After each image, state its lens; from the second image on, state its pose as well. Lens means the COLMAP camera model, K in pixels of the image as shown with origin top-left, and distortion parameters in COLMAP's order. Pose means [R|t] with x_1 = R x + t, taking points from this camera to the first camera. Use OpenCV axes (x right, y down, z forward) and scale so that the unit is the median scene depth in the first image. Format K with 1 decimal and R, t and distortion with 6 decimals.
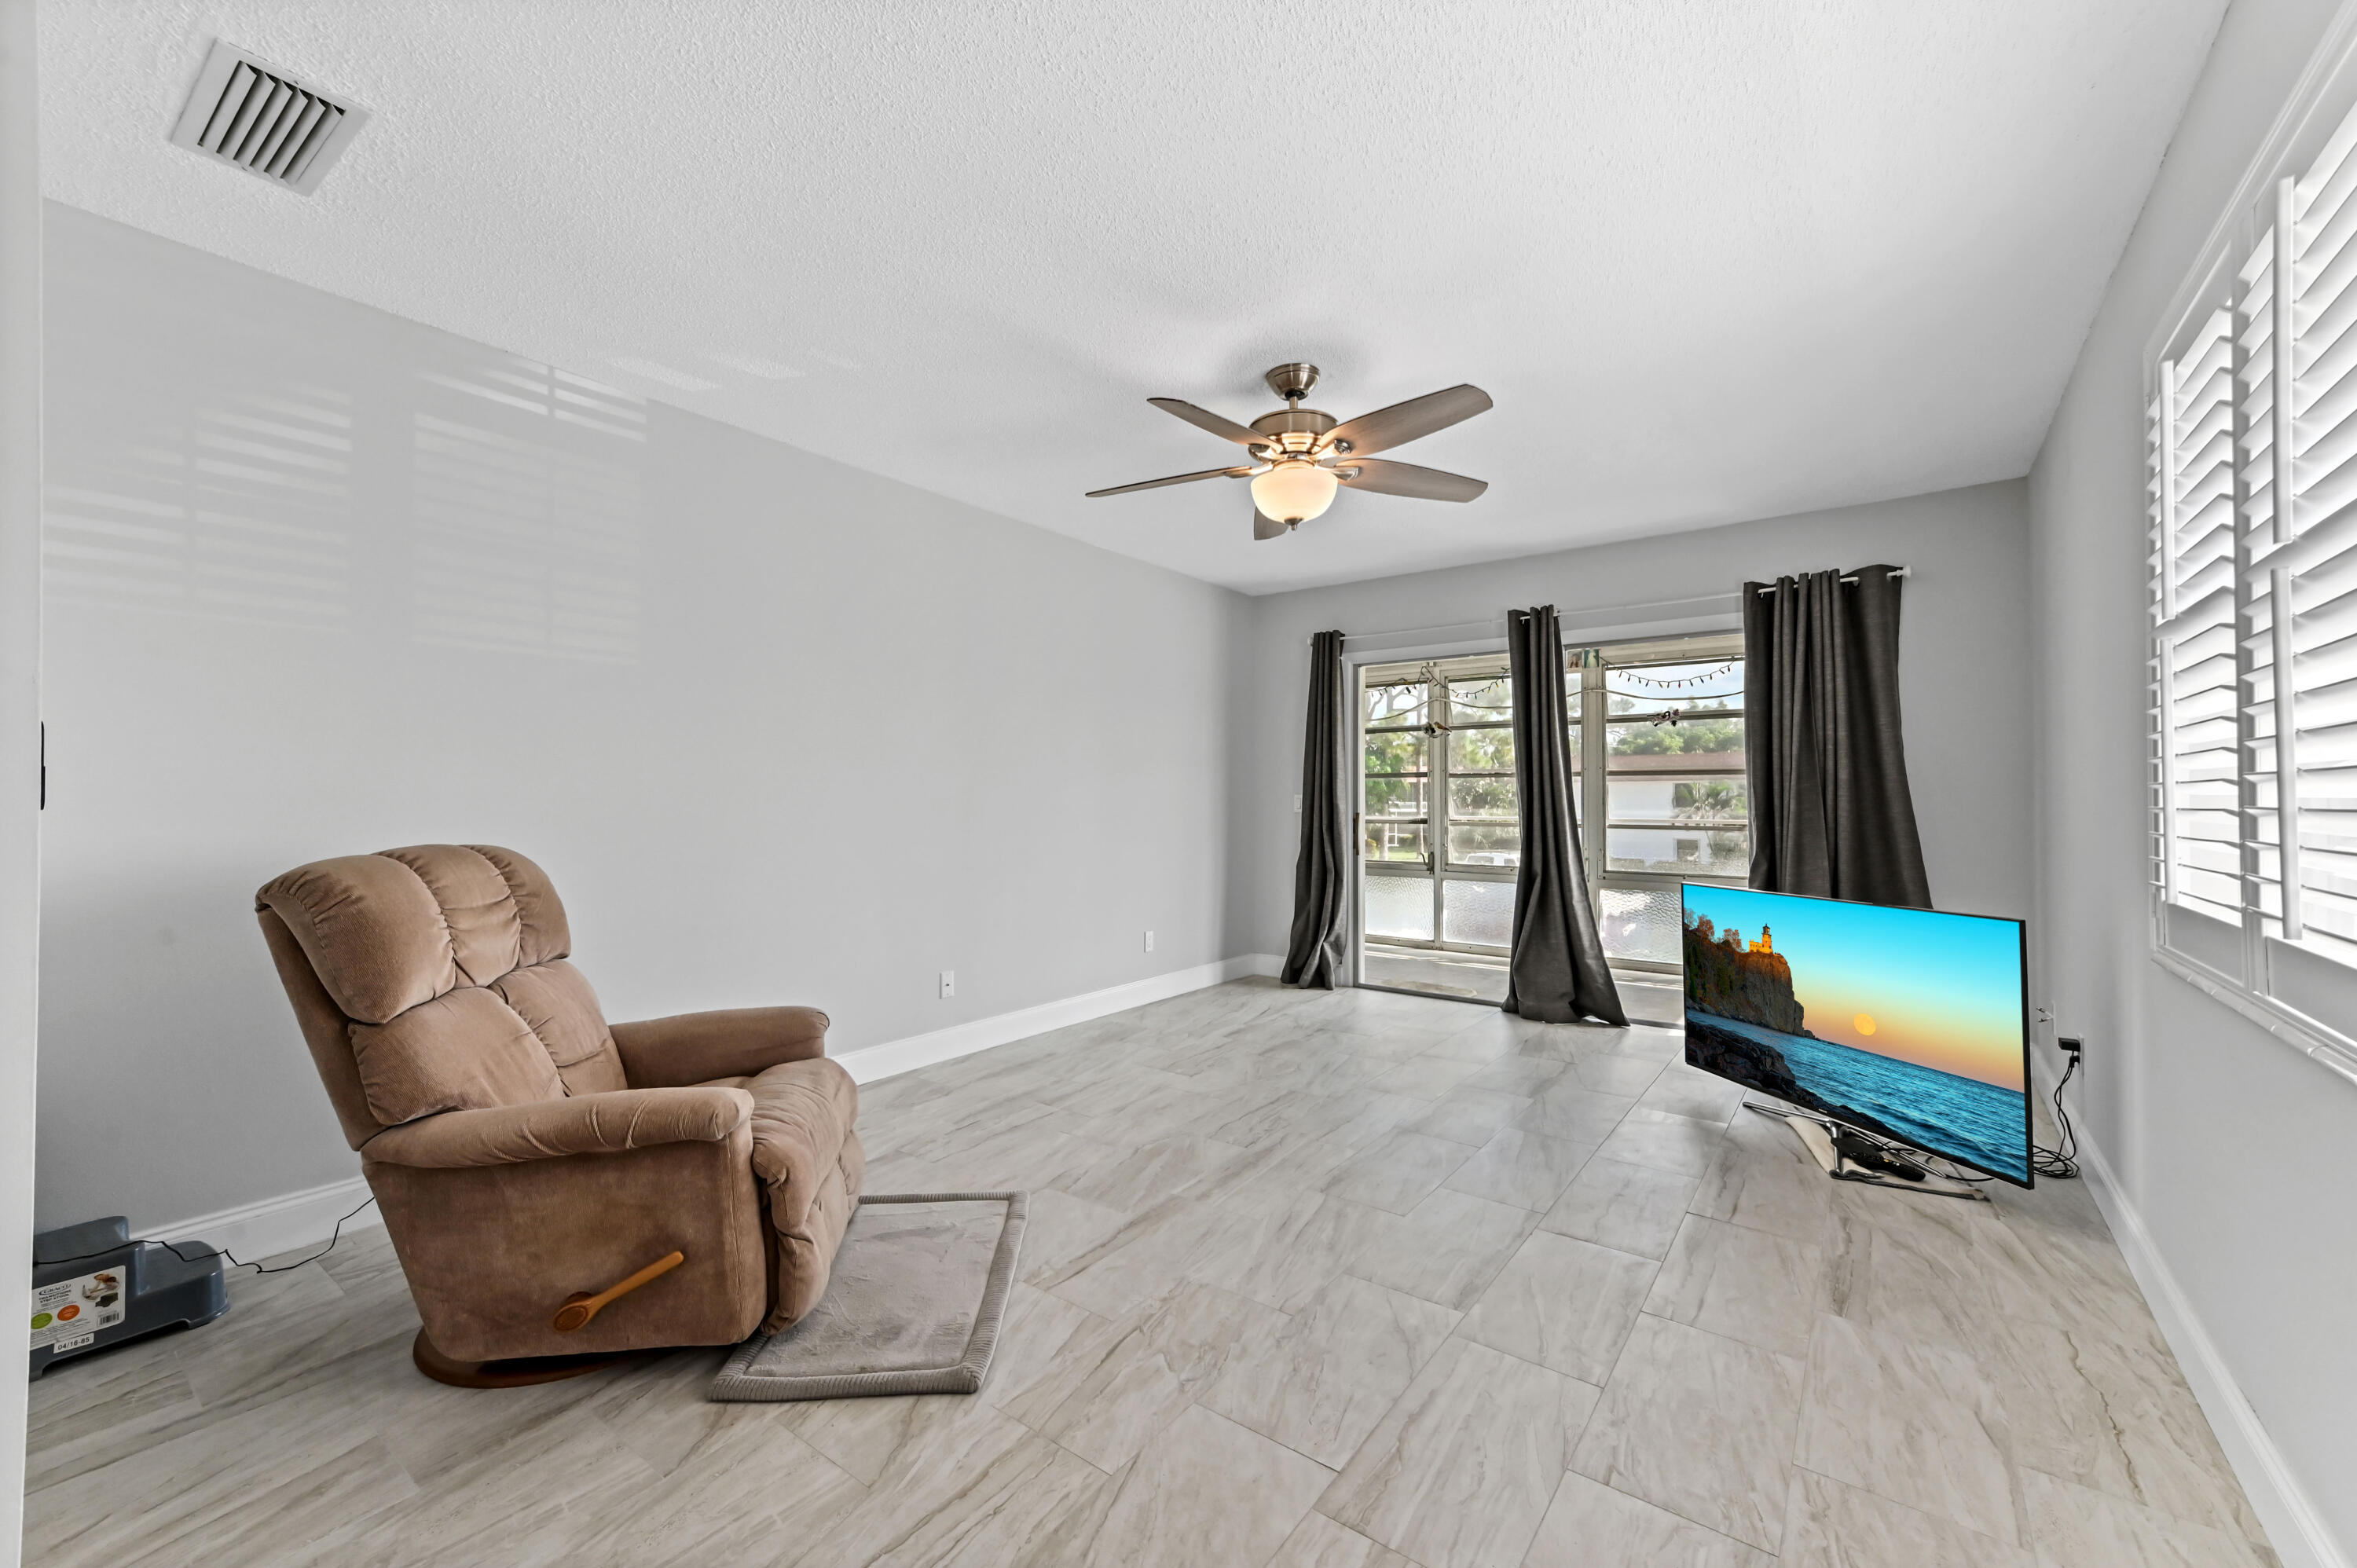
lens RADIAL K [[946.2, 0, 1177.0], [0, 946.2, 772.8], [0, 0, 1]] dist [0.015681, 0.000028]
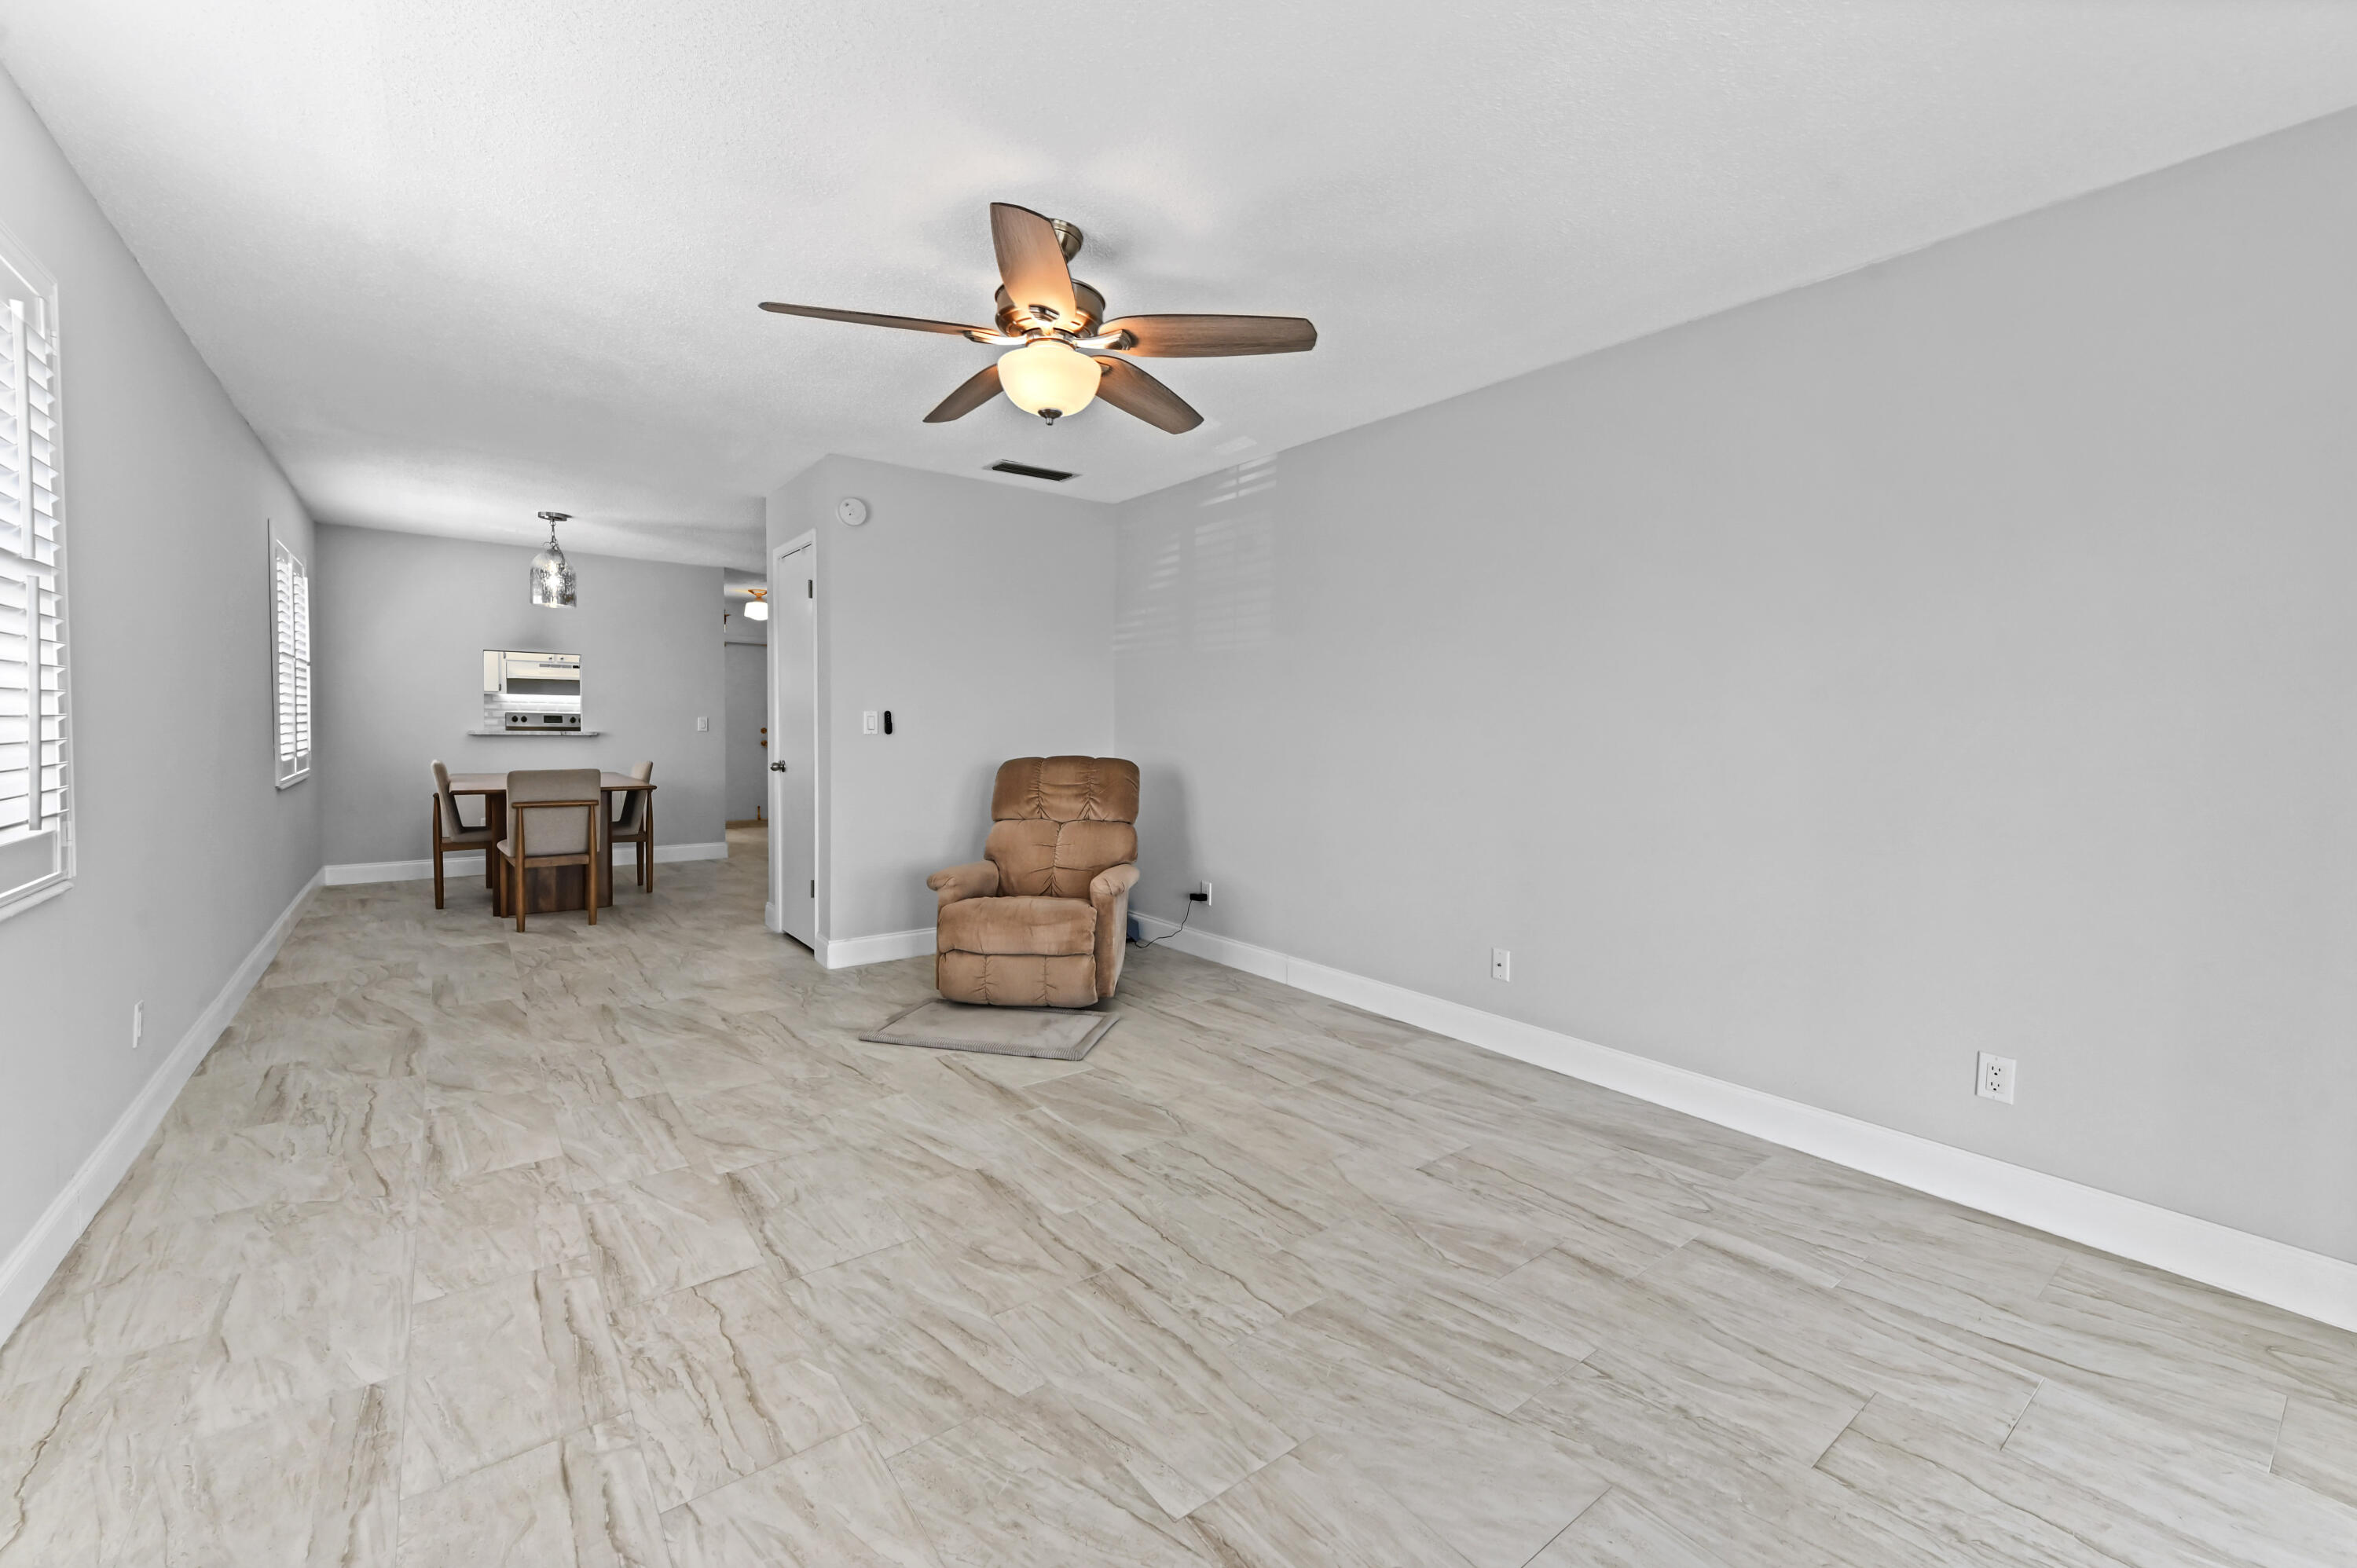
lens RADIAL K [[953.8, 0, 1184.0], [0, 953.8, 754.7], [0, 0, 1]] dist [0.014974, 0.000362]
pose [[-0.271225, 0.028079, -0.962106, 0.948626], [0.010191, 0.999602, 0.026301, 0.014347], [0.962462, -0.002671, -0.271403, 1.396134]]
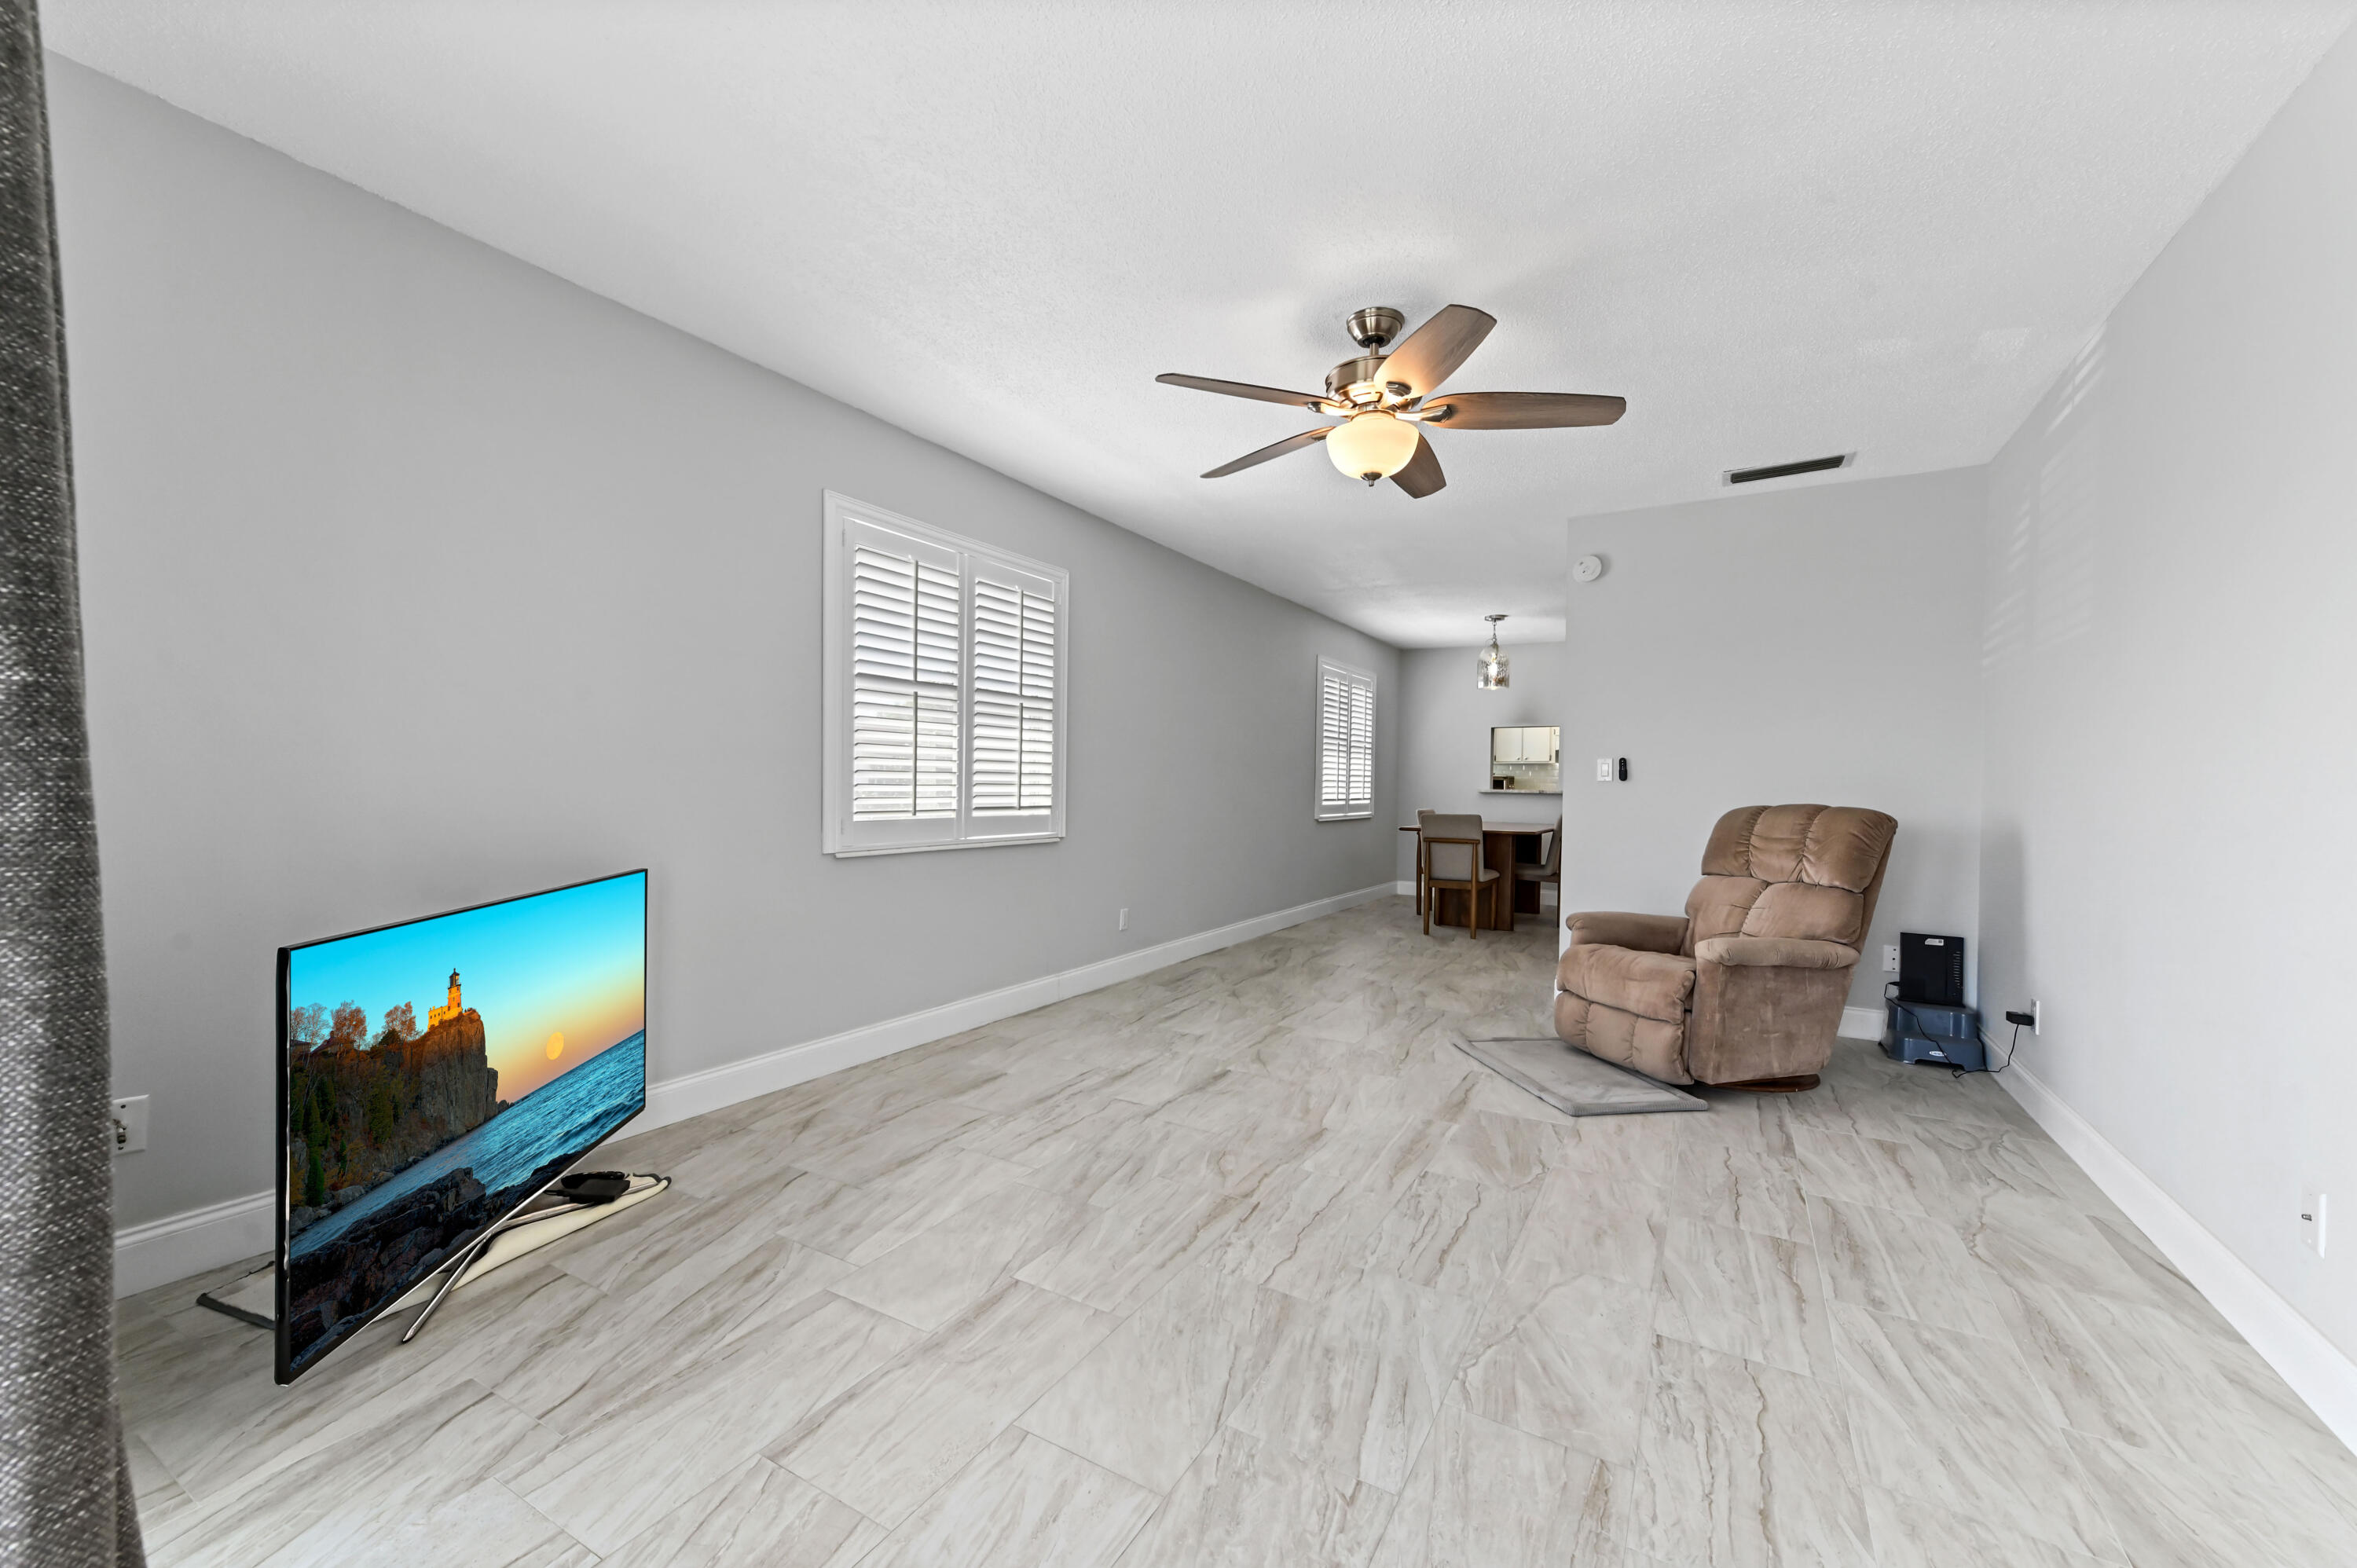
lens RADIAL K [[932.7, 0, 1172.6], [0, 932.7, 772.5], [0, 0, 1]] dist [0.013757, -0.000249]
pose [[-0.994307, -0.012797, -0.105782, 0.431139], [-0.008784, 0.999227, -0.038316, 0.072400], [0.106190, -0.037169, -0.993651, 1.991405]]
